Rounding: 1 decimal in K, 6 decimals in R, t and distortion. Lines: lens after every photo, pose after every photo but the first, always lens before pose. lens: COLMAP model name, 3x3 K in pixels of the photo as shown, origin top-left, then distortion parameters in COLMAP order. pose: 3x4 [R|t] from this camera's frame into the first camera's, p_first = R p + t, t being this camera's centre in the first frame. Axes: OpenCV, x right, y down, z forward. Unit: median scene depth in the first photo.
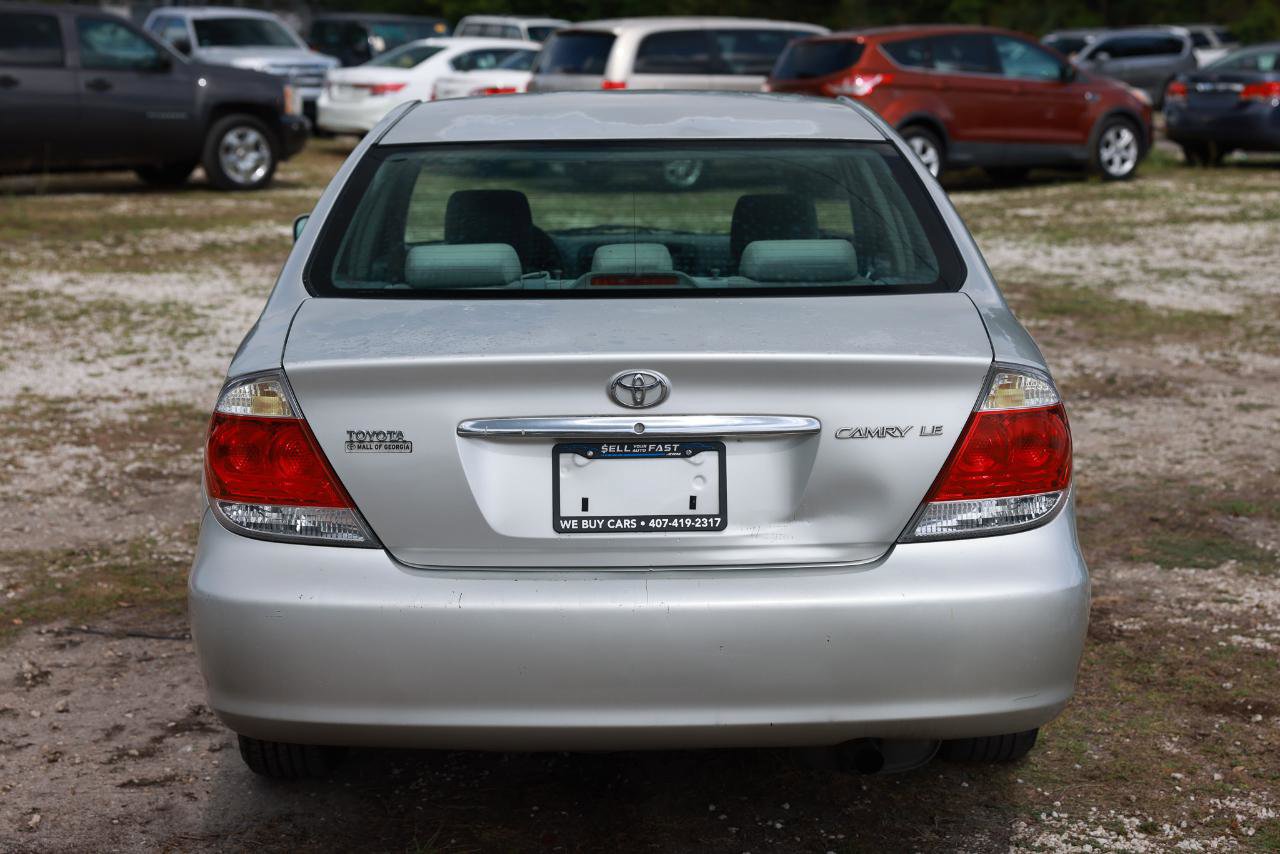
lens RADIAL K [[2080.3, 0, 651.9], [0, 2080.3, 428.5], [0, 0, 1]] dist [0.098966, 0.000000]
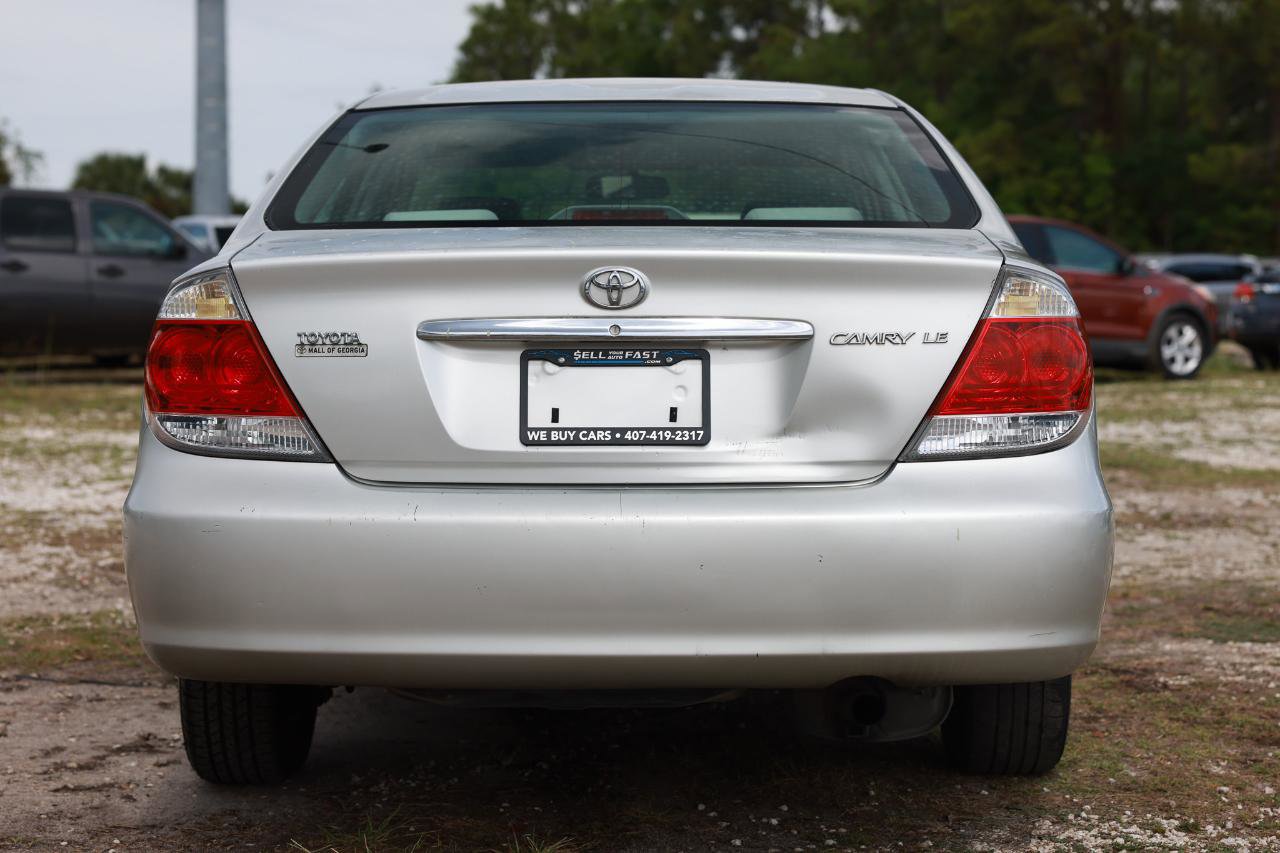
lens RADIAL K [[2205.3, 0, 627.7], [0, 2205.3, 424.5], [0, 0, 1]] dist [0.123711, 0.000000]
pose [[0.999589, 0.008236, -0.027453, 0.022090], [-0.011042, 0.994550, -0.103673, 0.117922], [0.026449, 0.103933, 0.994233, 0.031894]]
